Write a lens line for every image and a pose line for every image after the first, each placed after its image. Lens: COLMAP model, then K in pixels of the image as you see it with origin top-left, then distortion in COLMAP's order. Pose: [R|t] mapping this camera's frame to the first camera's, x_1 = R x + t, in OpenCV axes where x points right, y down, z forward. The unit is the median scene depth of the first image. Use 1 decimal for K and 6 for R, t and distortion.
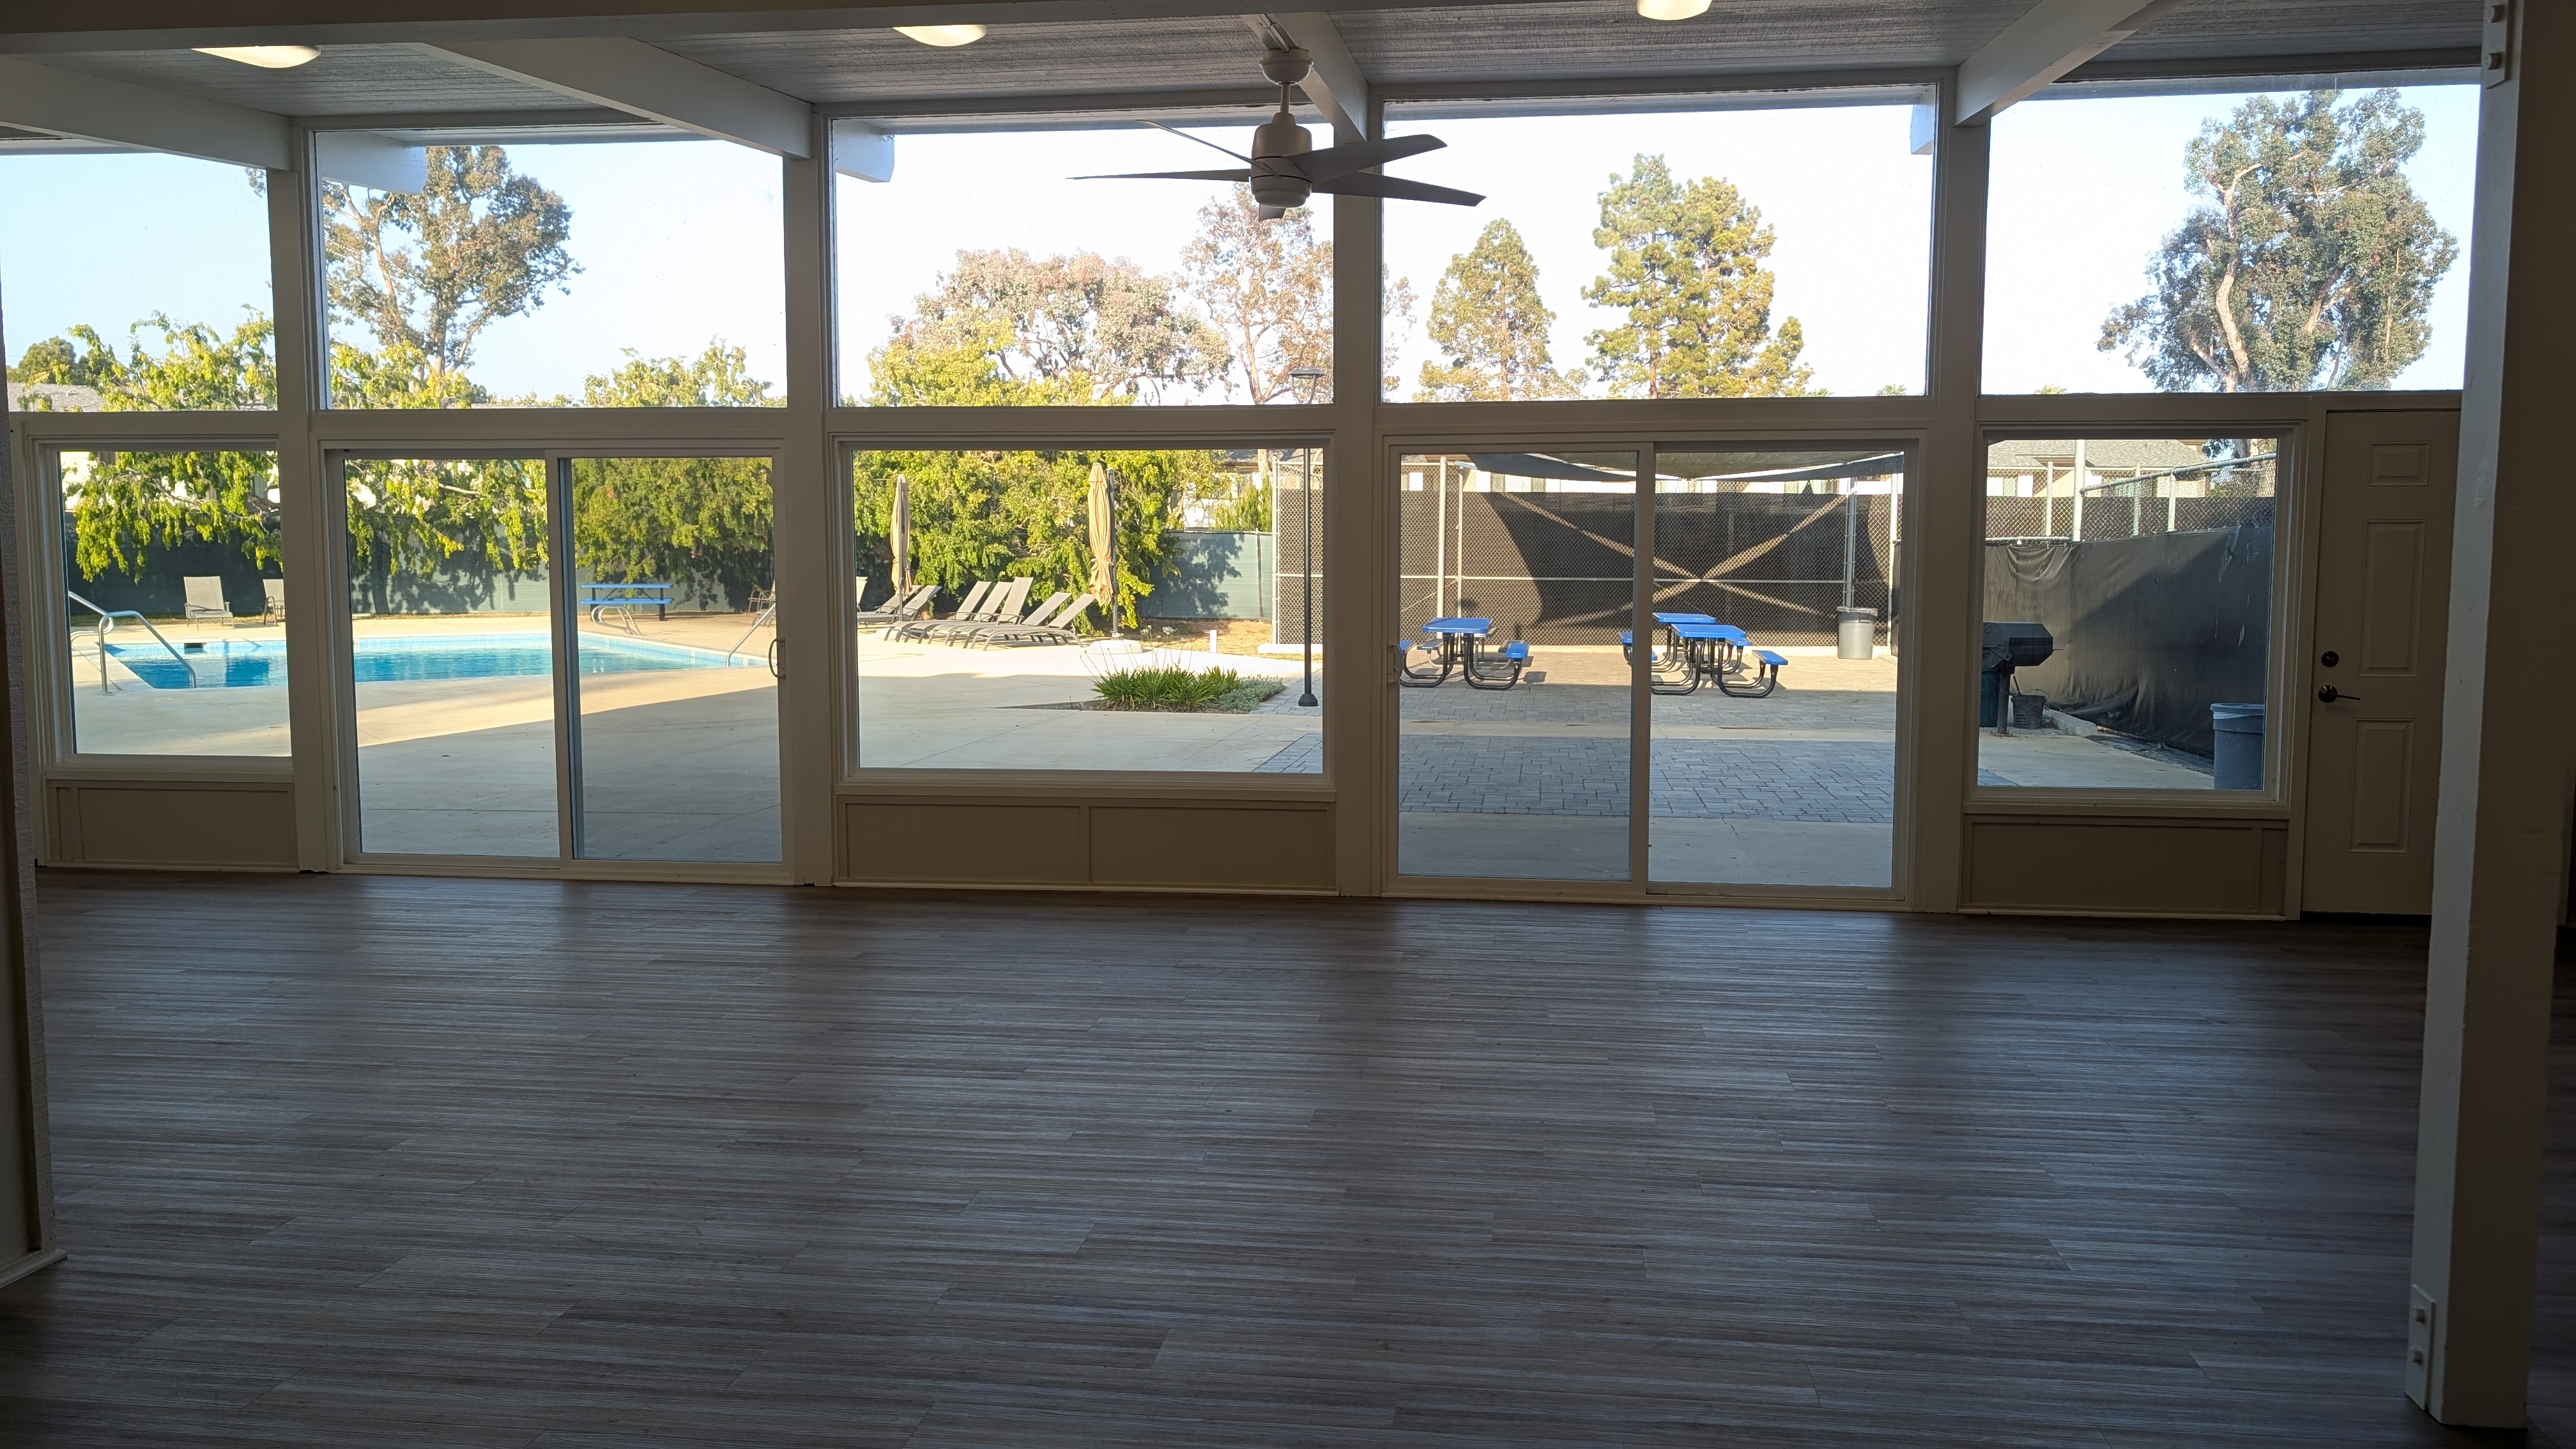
lens RADIAL K [[1839.4, 0, 1296.3], [0, 1839.4, 727.1], [0, 0, 1]] dist [-0.009582, -0.004082]
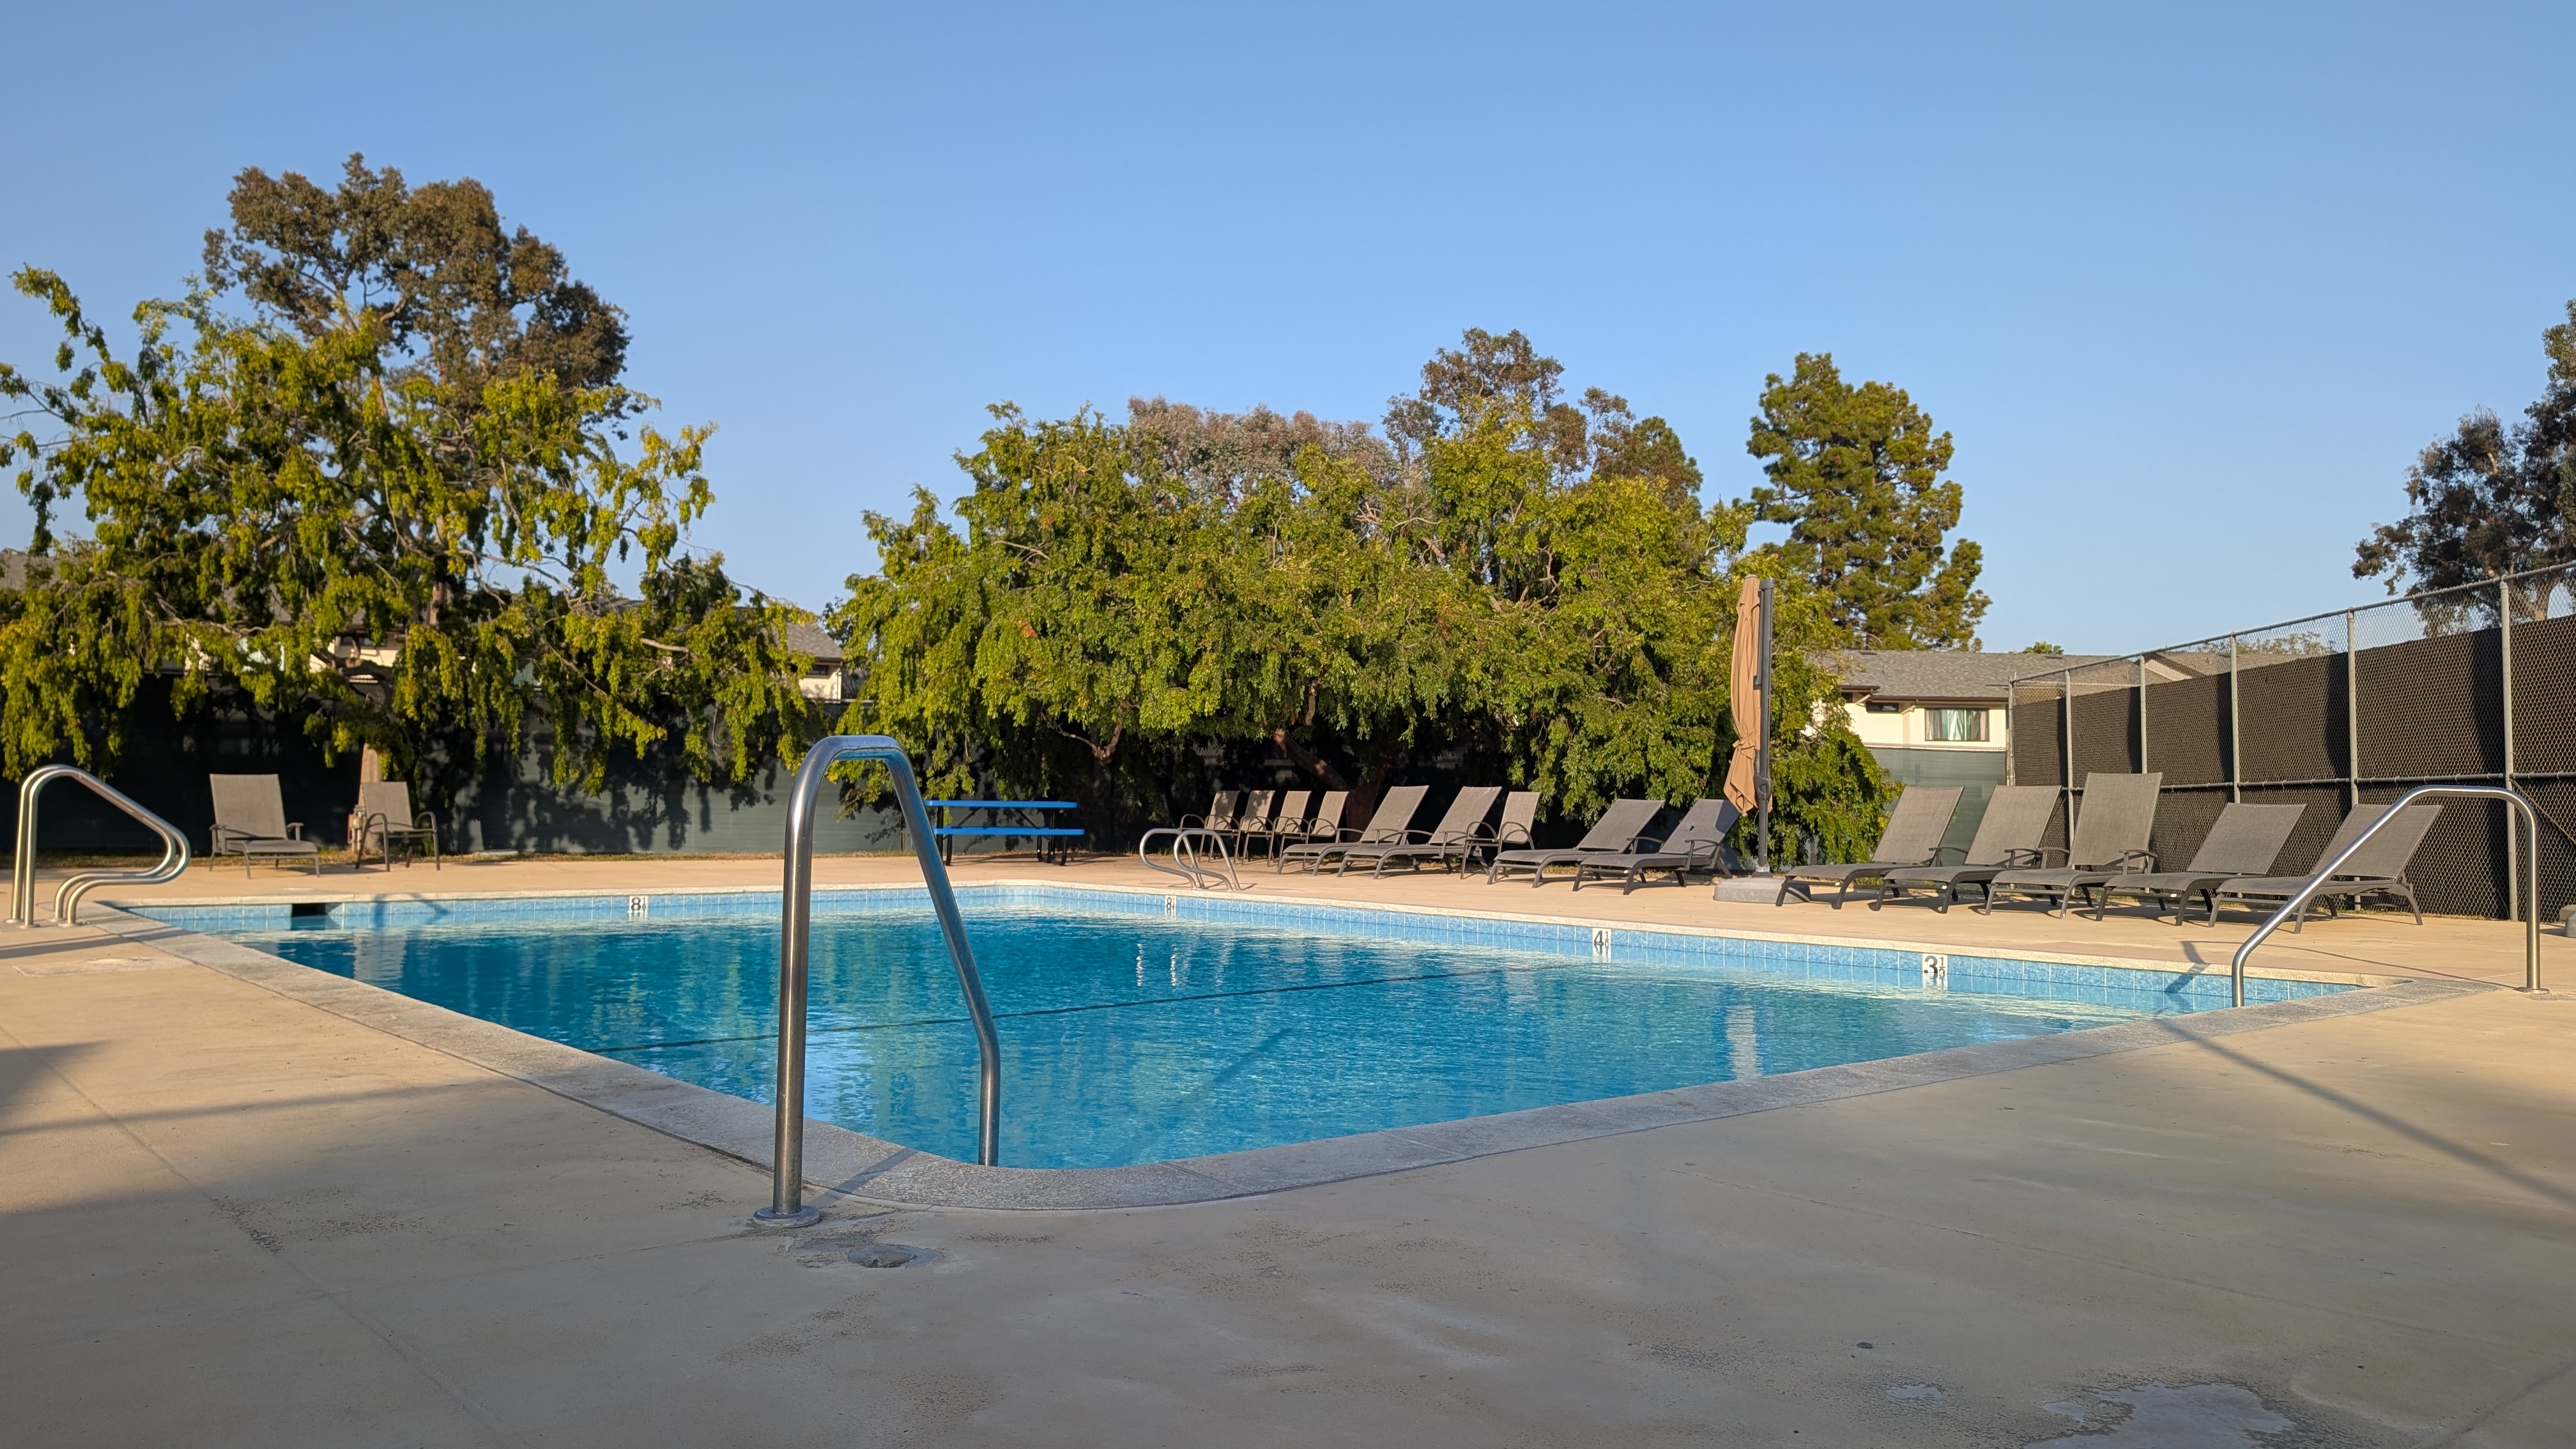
lens RADIAL K [[1839.4, 0, 1279.6], [0, 1839.4, 721.8], [0, 0, 1]] dist [-0.009582, -0.004082]
pose [[0.996595, 0.014780, 0.081114, -0.146412], [-0.002966, 0.989593, -0.143867, -0.009609], [-0.082397, 0.143137, 0.986267, 0.194102]]
